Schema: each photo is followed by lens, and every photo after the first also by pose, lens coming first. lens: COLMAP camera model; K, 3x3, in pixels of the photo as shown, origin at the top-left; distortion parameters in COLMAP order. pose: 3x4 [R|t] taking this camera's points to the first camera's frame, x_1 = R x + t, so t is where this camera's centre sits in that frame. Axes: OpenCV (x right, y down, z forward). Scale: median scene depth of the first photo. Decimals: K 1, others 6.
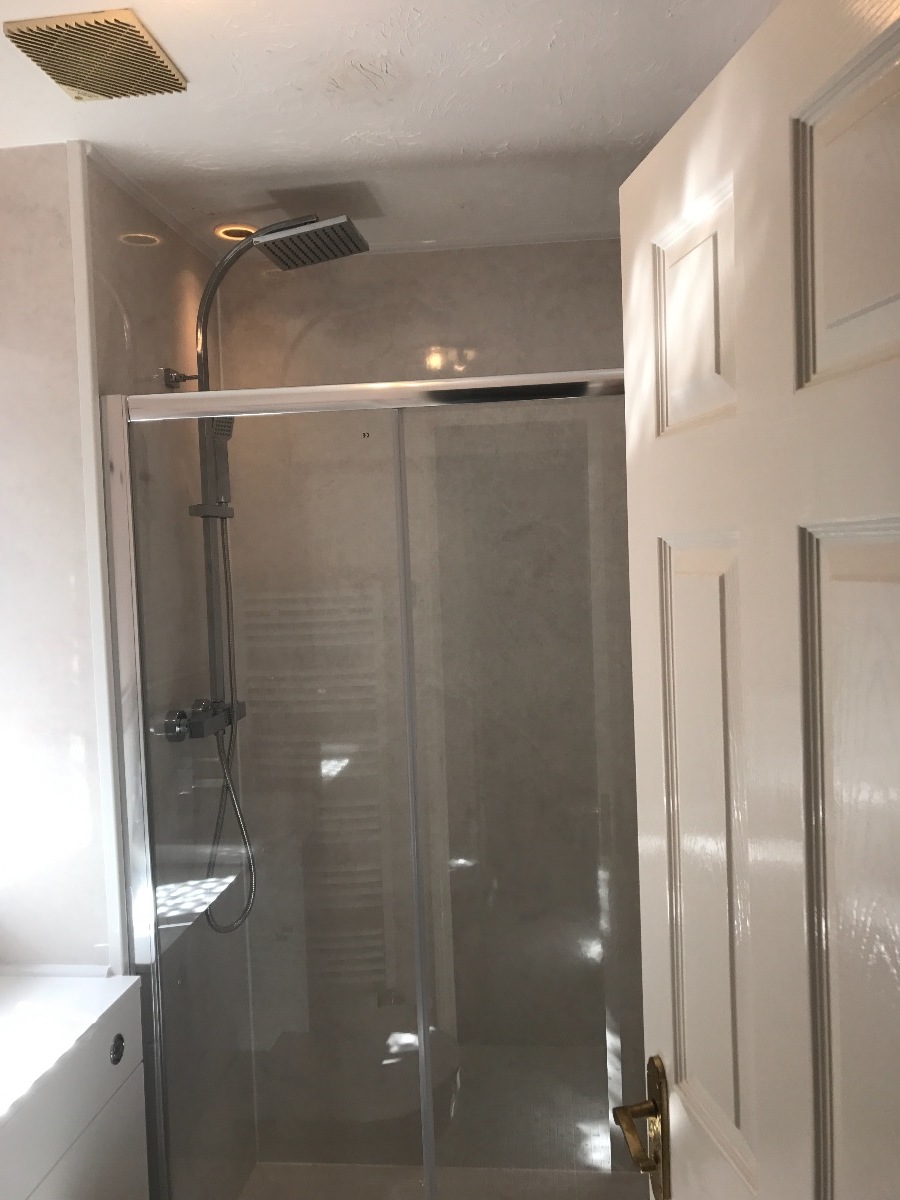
lens RADIAL K [[988.6, 0, 460.0], [0, 988.6, 599.5], [0, 0, 1]] dist [0.044053, -0.045282]
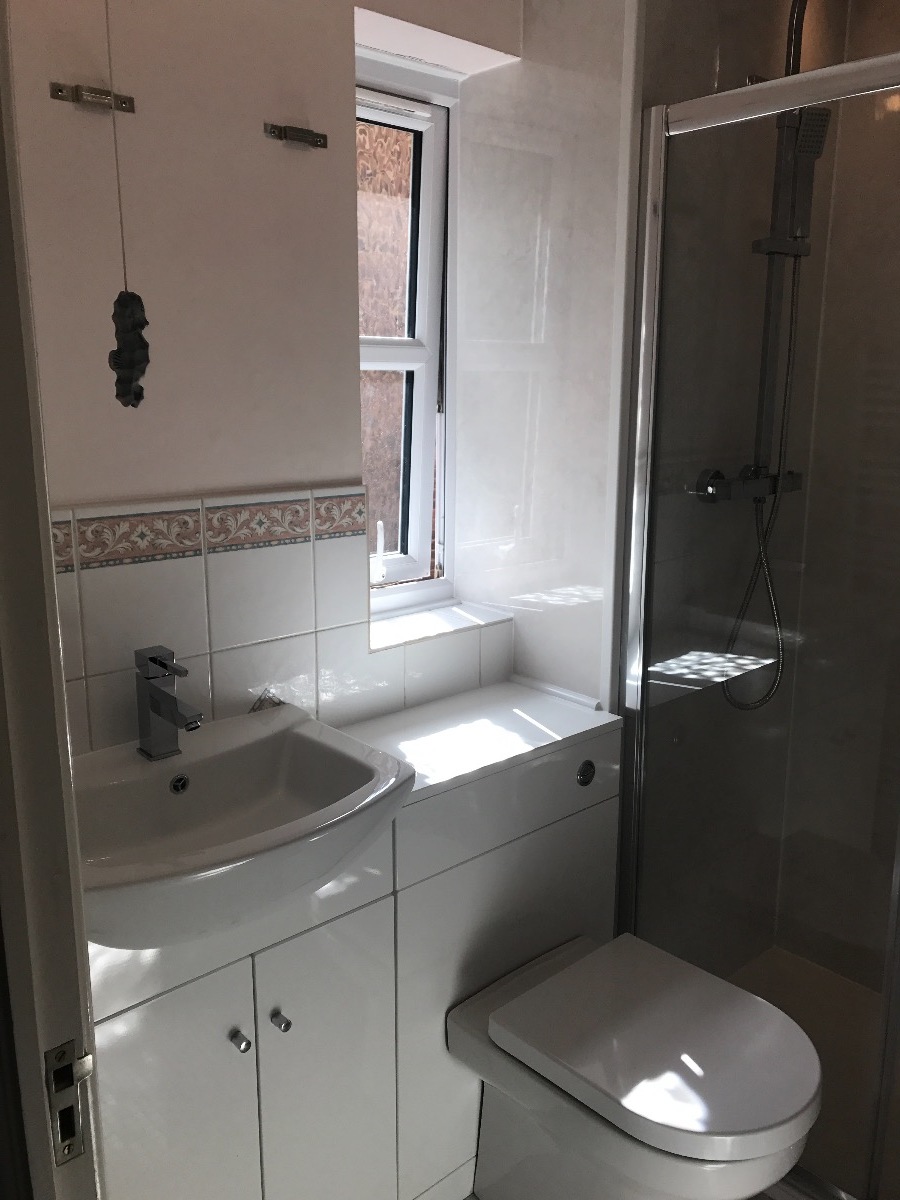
lens RADIAL K [[987.8, 0, 467.5], [0, 987.8, 595.0], [0, 0, 1]] dist [0.056680, -0.057163]
pose [[0.750185, 0.181013, -0.635969, 0.156579], [-0.059363, 0.976353, 0.207870, 0.043452], [0.658558, -0.118188, 0.743191, 0.126164]]
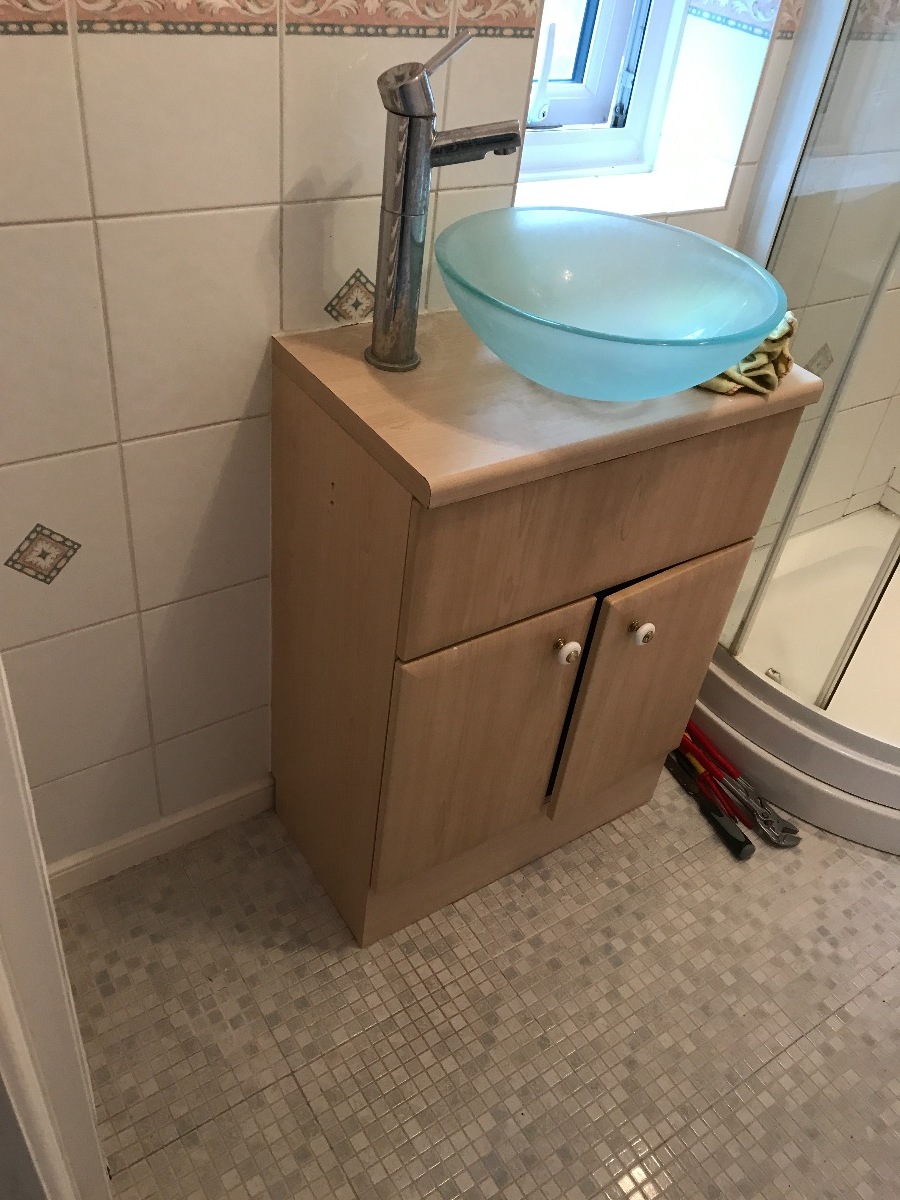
lens RADIAL K [[979.0, 0, 461.7], [0, 979.0, 598.8], [0, 0, 1]] dist [0.008505, -0.001839]
pose [[0.633550, 0.560477, -0.533366, -0.016457], [-0.165215, 0.771473, 0.614438, 0.085644], [0.755856, -0.301157, 0.581366, 0.264590]]
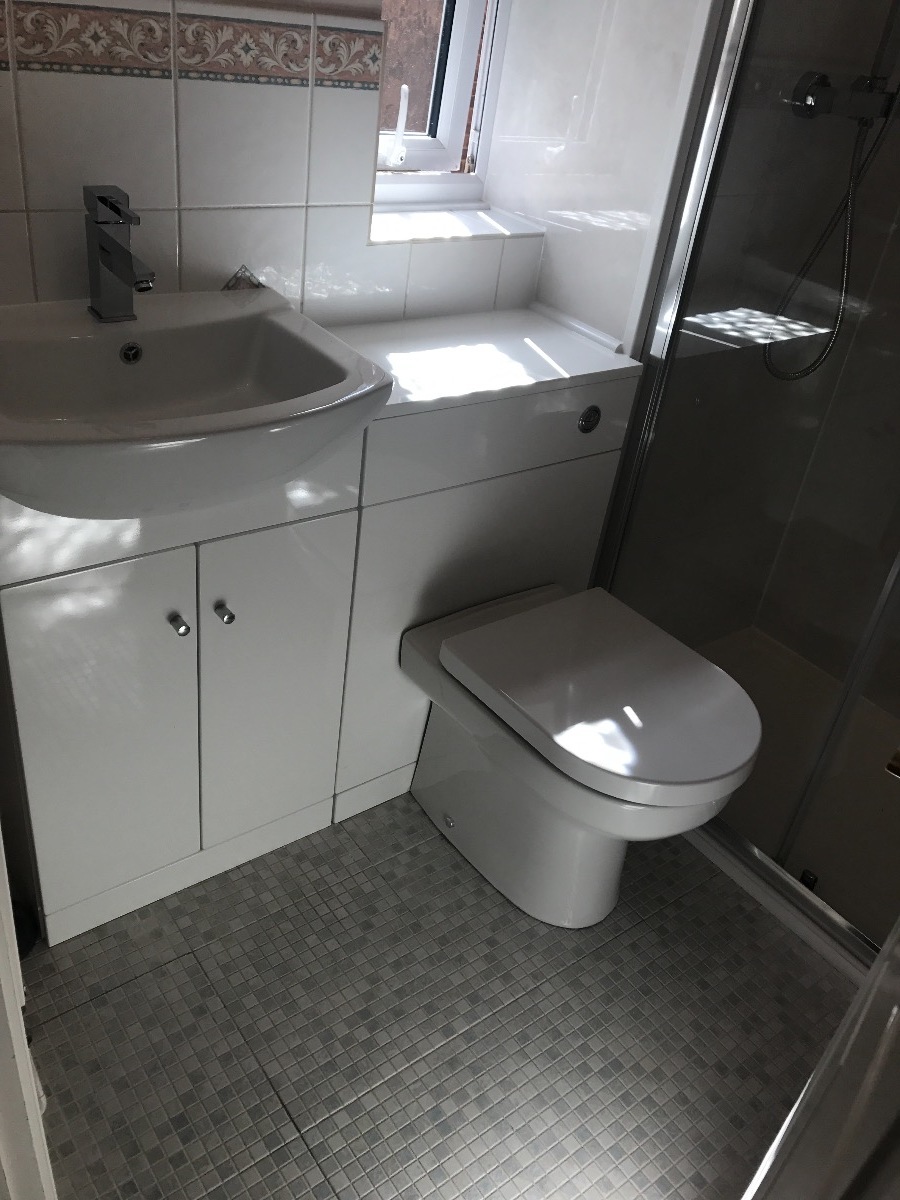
lens RADIAL K [[988.6, 0, 460.0], [0, 988.6, 599.5], [0, 0, 1]] dist [0.044053, -0.045282]
pose [[0.673954, 0.498265, -0.545453, 0.144778], [-0.180944, 0.827164, 0.532033, 0.084856], [0.716272, -0.259869, 0.647628, 0.193926]]
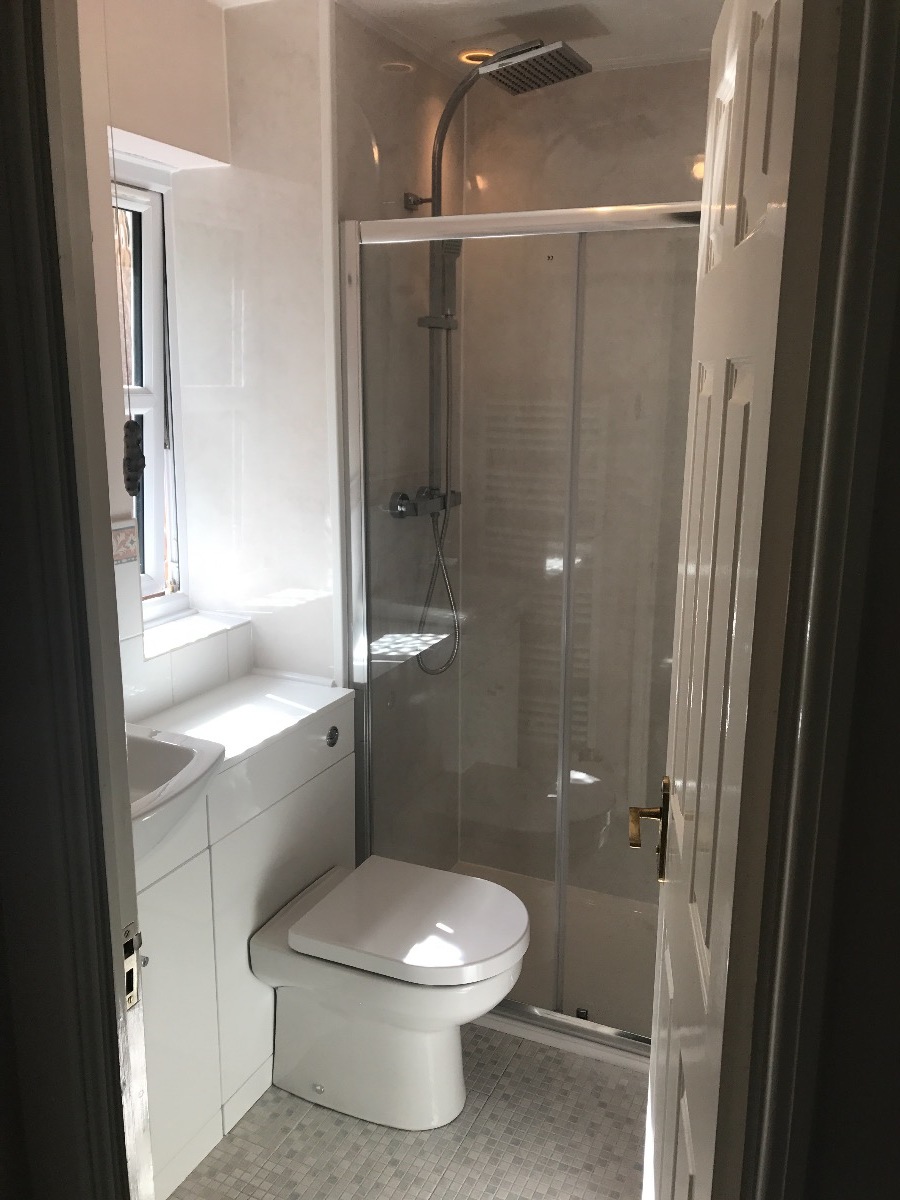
lens RADIAL K [[987.8, 0, 467.5], [0, 987.8, 595.0], [0, 0, 1]] dist [0.056680, -0.057163]
pose [[0.949795, 0.112183, -0.292071, 0.156441], [-0.057538, 0.980215, 0.189387, 0.000743], [0.307538, -0.163074, 0.937458, -0.128415]]
